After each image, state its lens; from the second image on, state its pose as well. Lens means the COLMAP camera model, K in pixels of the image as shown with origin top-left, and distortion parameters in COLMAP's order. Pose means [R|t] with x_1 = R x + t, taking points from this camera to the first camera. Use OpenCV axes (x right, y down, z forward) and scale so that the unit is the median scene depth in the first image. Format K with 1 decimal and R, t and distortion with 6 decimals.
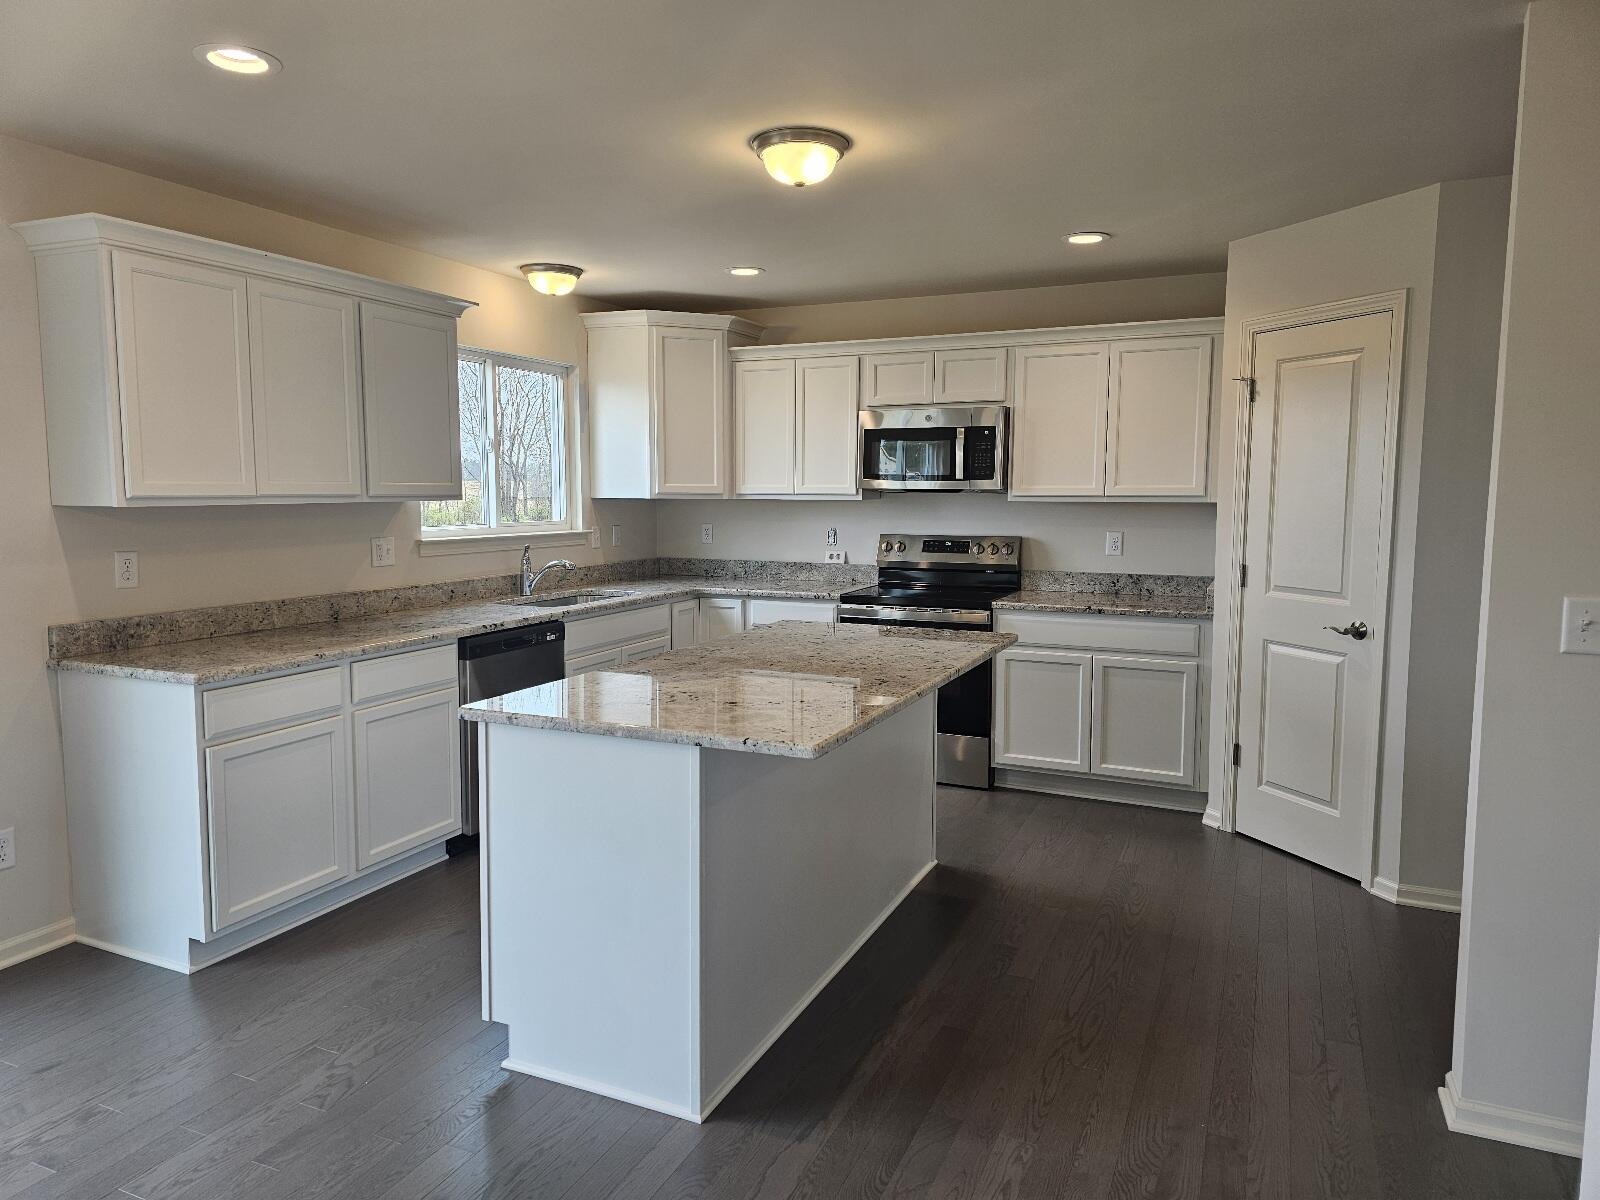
lens RADIAL K [[1057.8, 0, 783.2], [0, 1057.8, 589.5], [0, 0, 1]] dist [0.054488, -0.043227]
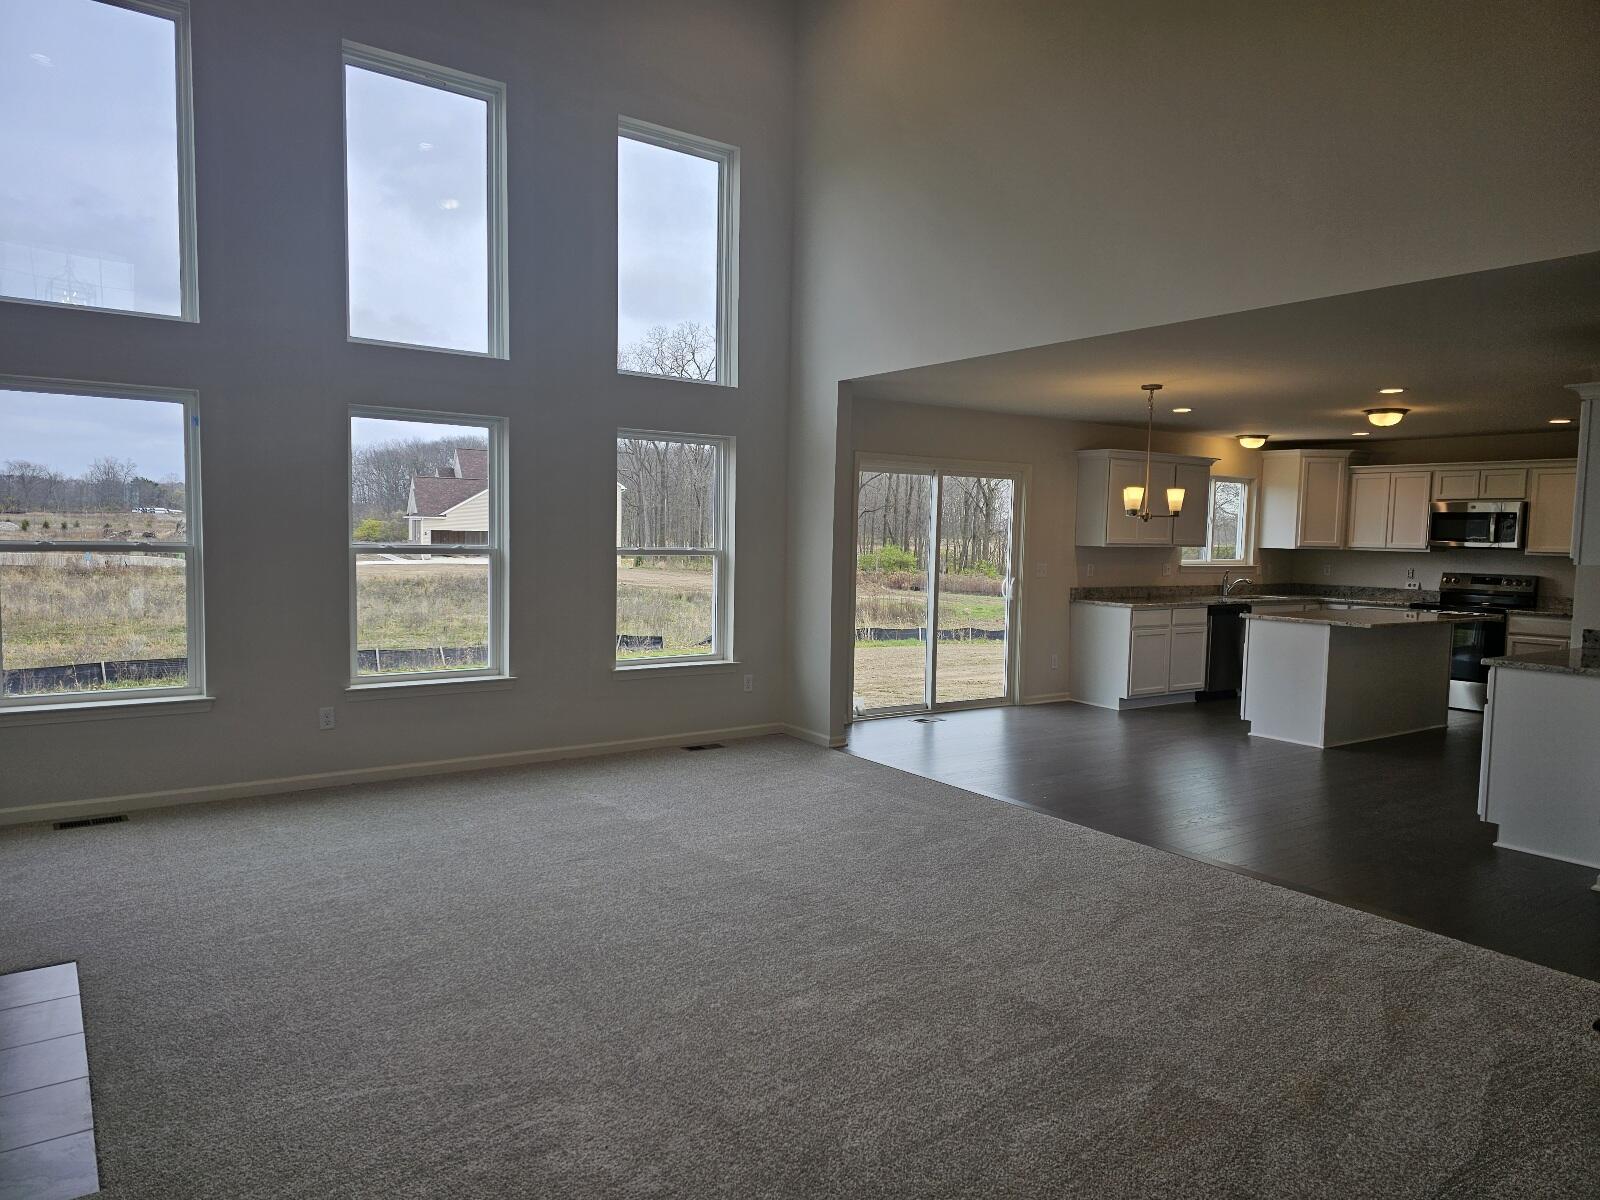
lens RADIAL K [[1057.8, 0, 786.0], [0, 1057.8, 603.7], [0, 0, 1]] dist [0.054488, -0.043227]
pose [[0.864198, 0.050302, -0.500631, 0.061700], [-0.068174, 0.997521, -0.017456, 0.137912], [0.498512, 0.049215, 0.865485, -1.413572]]
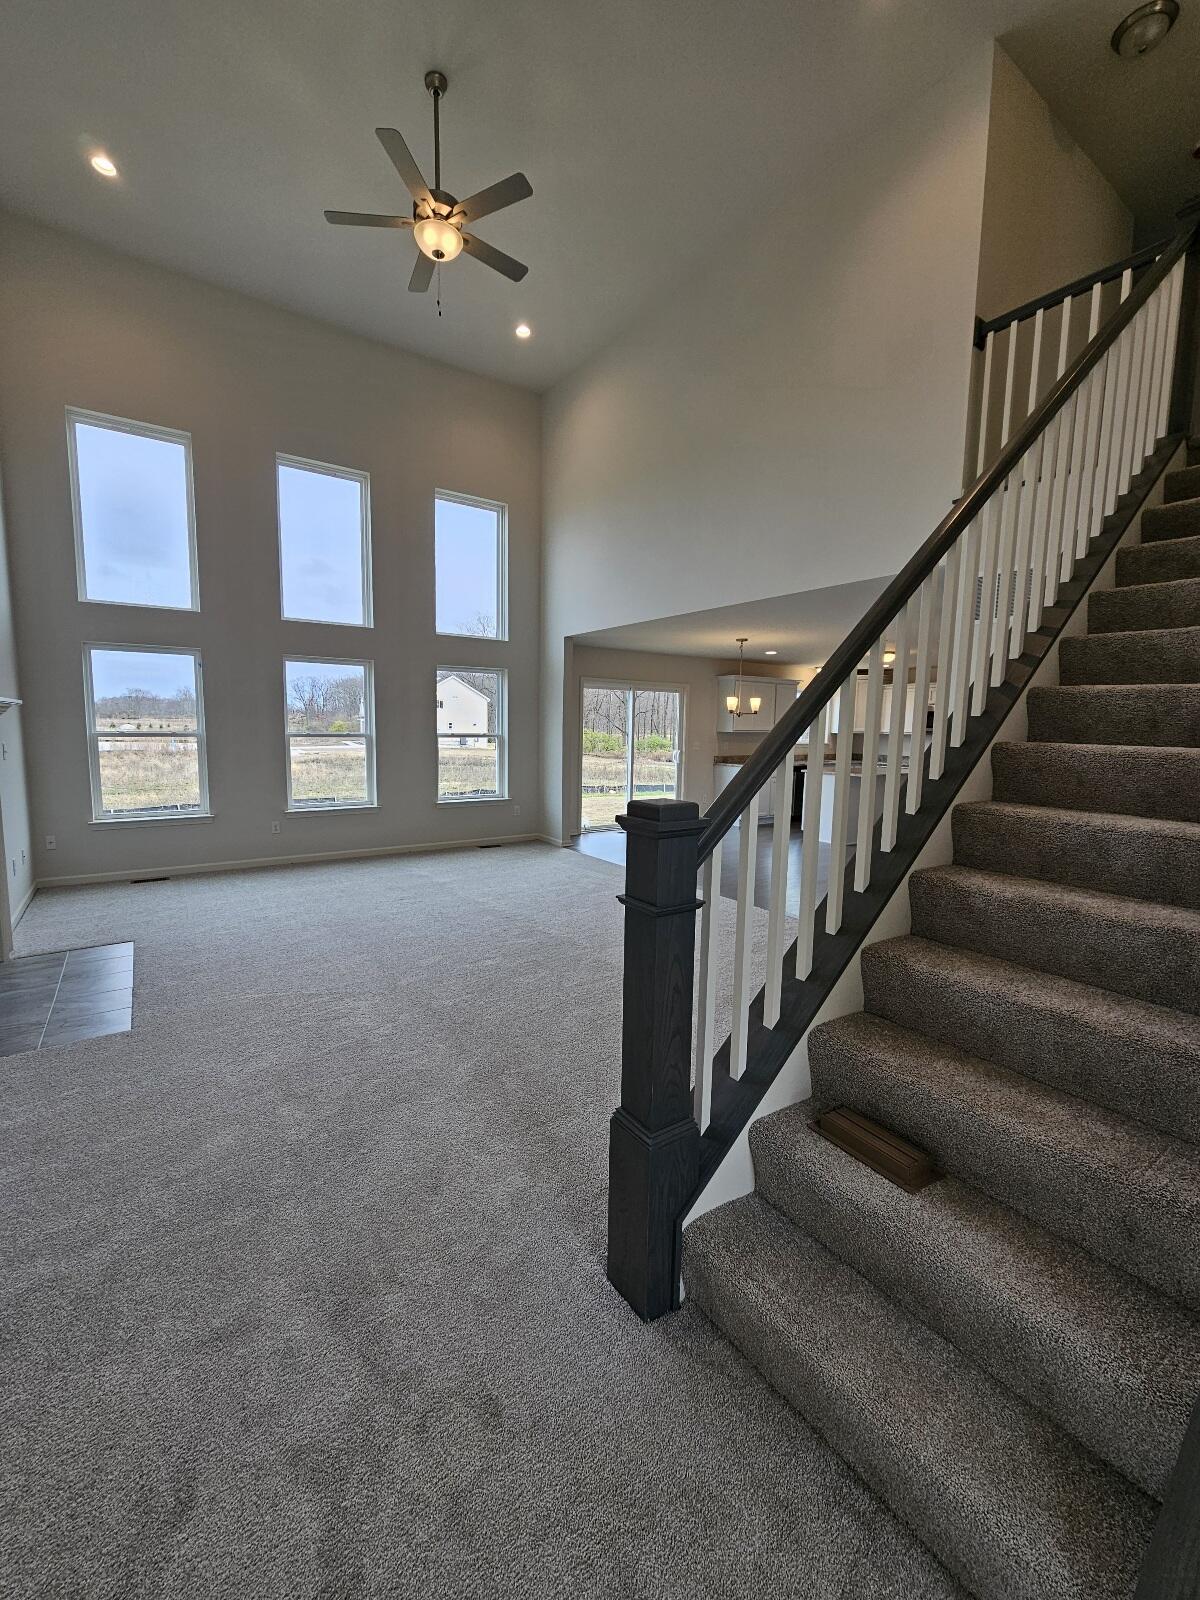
lens RADIAL K [[653.0, 0, 578.8], [0, 653.0, 799.0], [0, 0, 1]] dist [-0.011106, 0.002636]
pose [[0.852783, 0.068896, -0.517702, 0.272016], [-0.064410, 0.997567, 0.026658, 0.147639], [0.518279, 0.010611, 0.855146, -1.455689]]
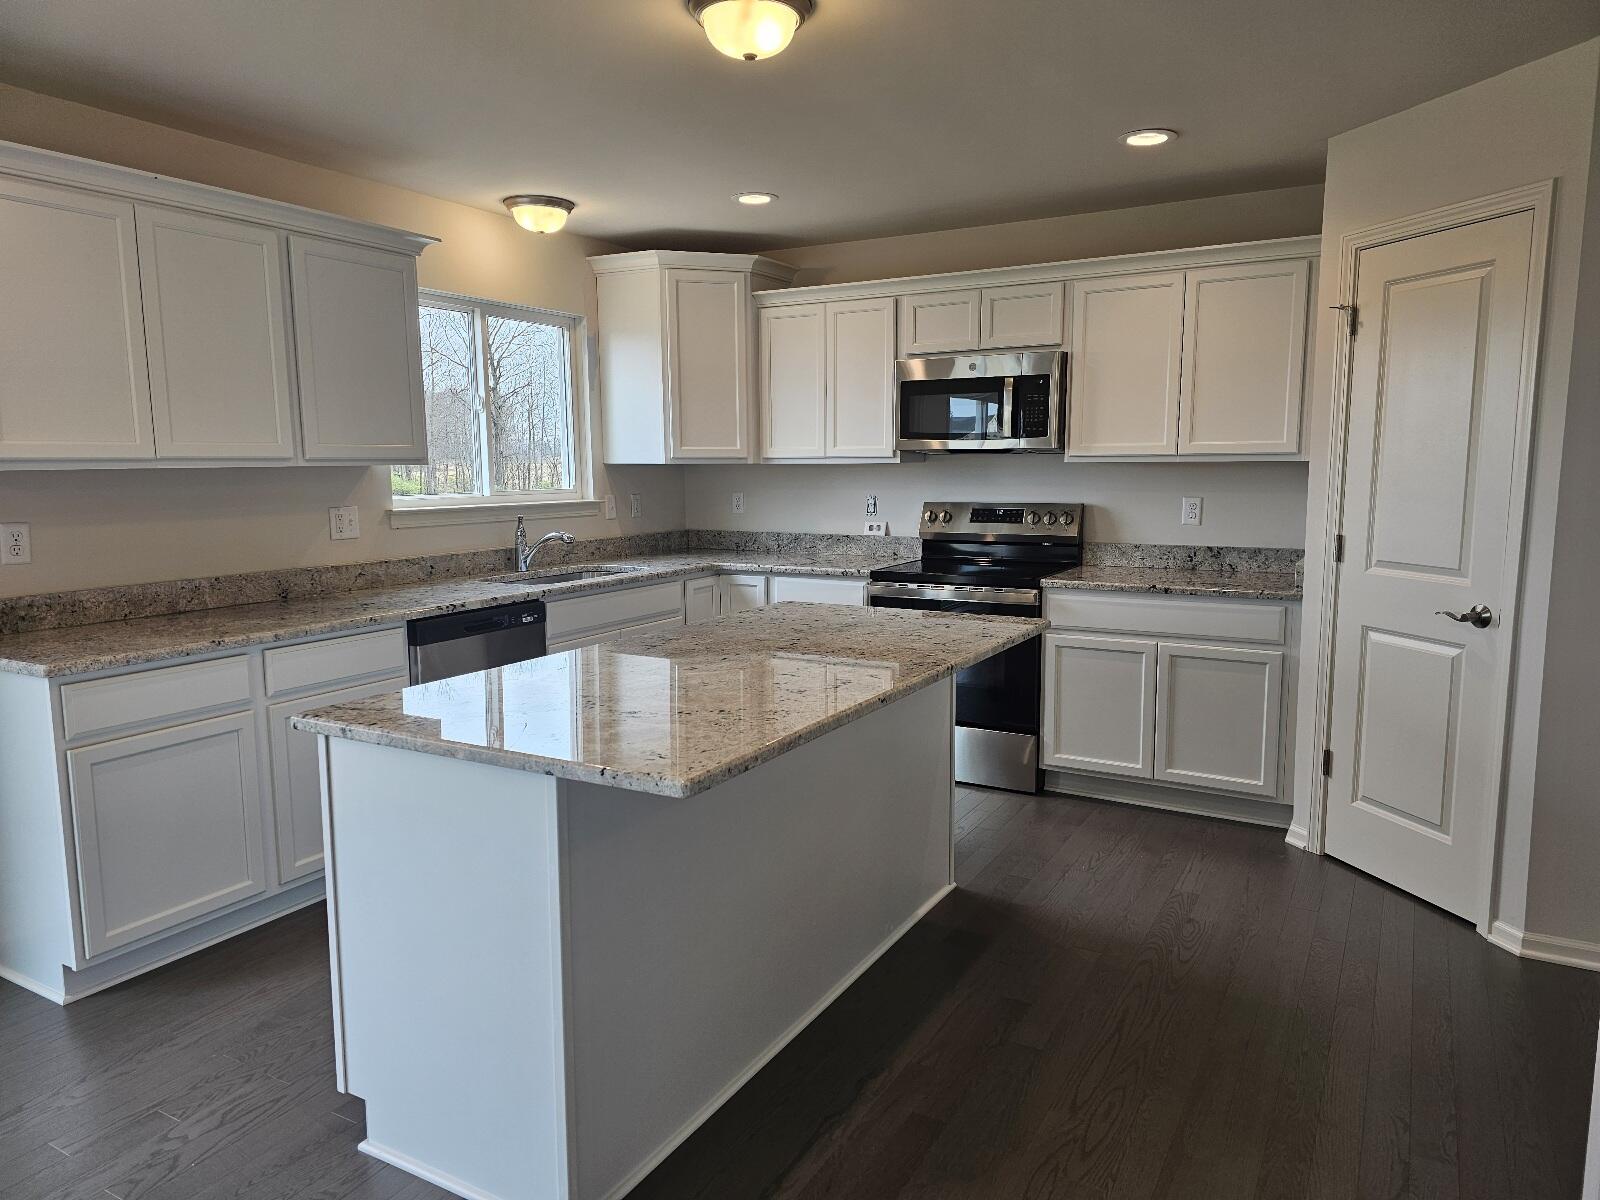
lens RADIAL K [[1057.8, 0, 802.7], [0, 1057.8, 602.7], [0, 0, 1]] dist [0.054488, -0.043227]
pose [[0.996257, 0.003392, -0.086369, 0.091950], [-0.000074, 0.999263, 0.038383, -0.003016], [0.086436, -0.038233, 0.995524, 0.142296]]
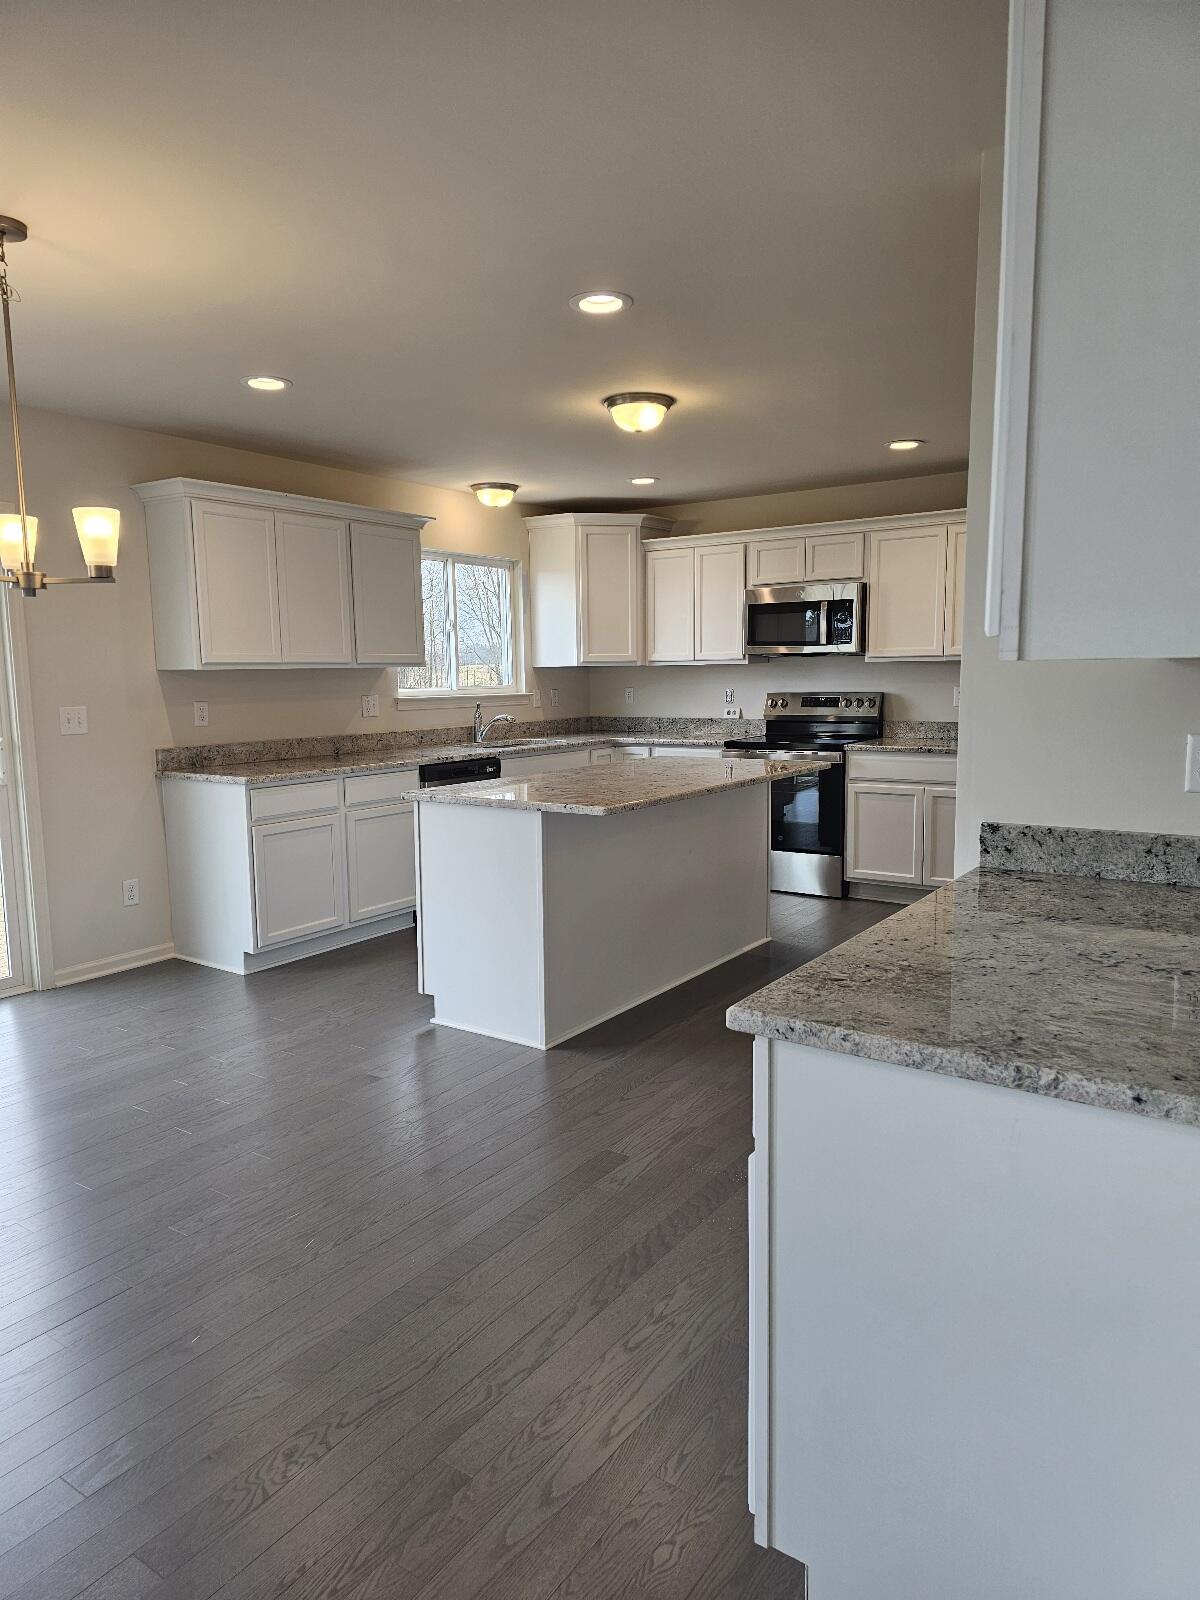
lens RADIAL K [[1057.8, 0, 596.1], [0, 1057.8, 806.8], [0, 0, 1]] dist [0.054488, -0.043227]
pose [[0.984179, 0.007580, -0.177014, 0.155550], [-0.001512, 0.999407, 0.034391, 0.048486], [0.177170, -0.033579, 0.983607, -0.296739]]
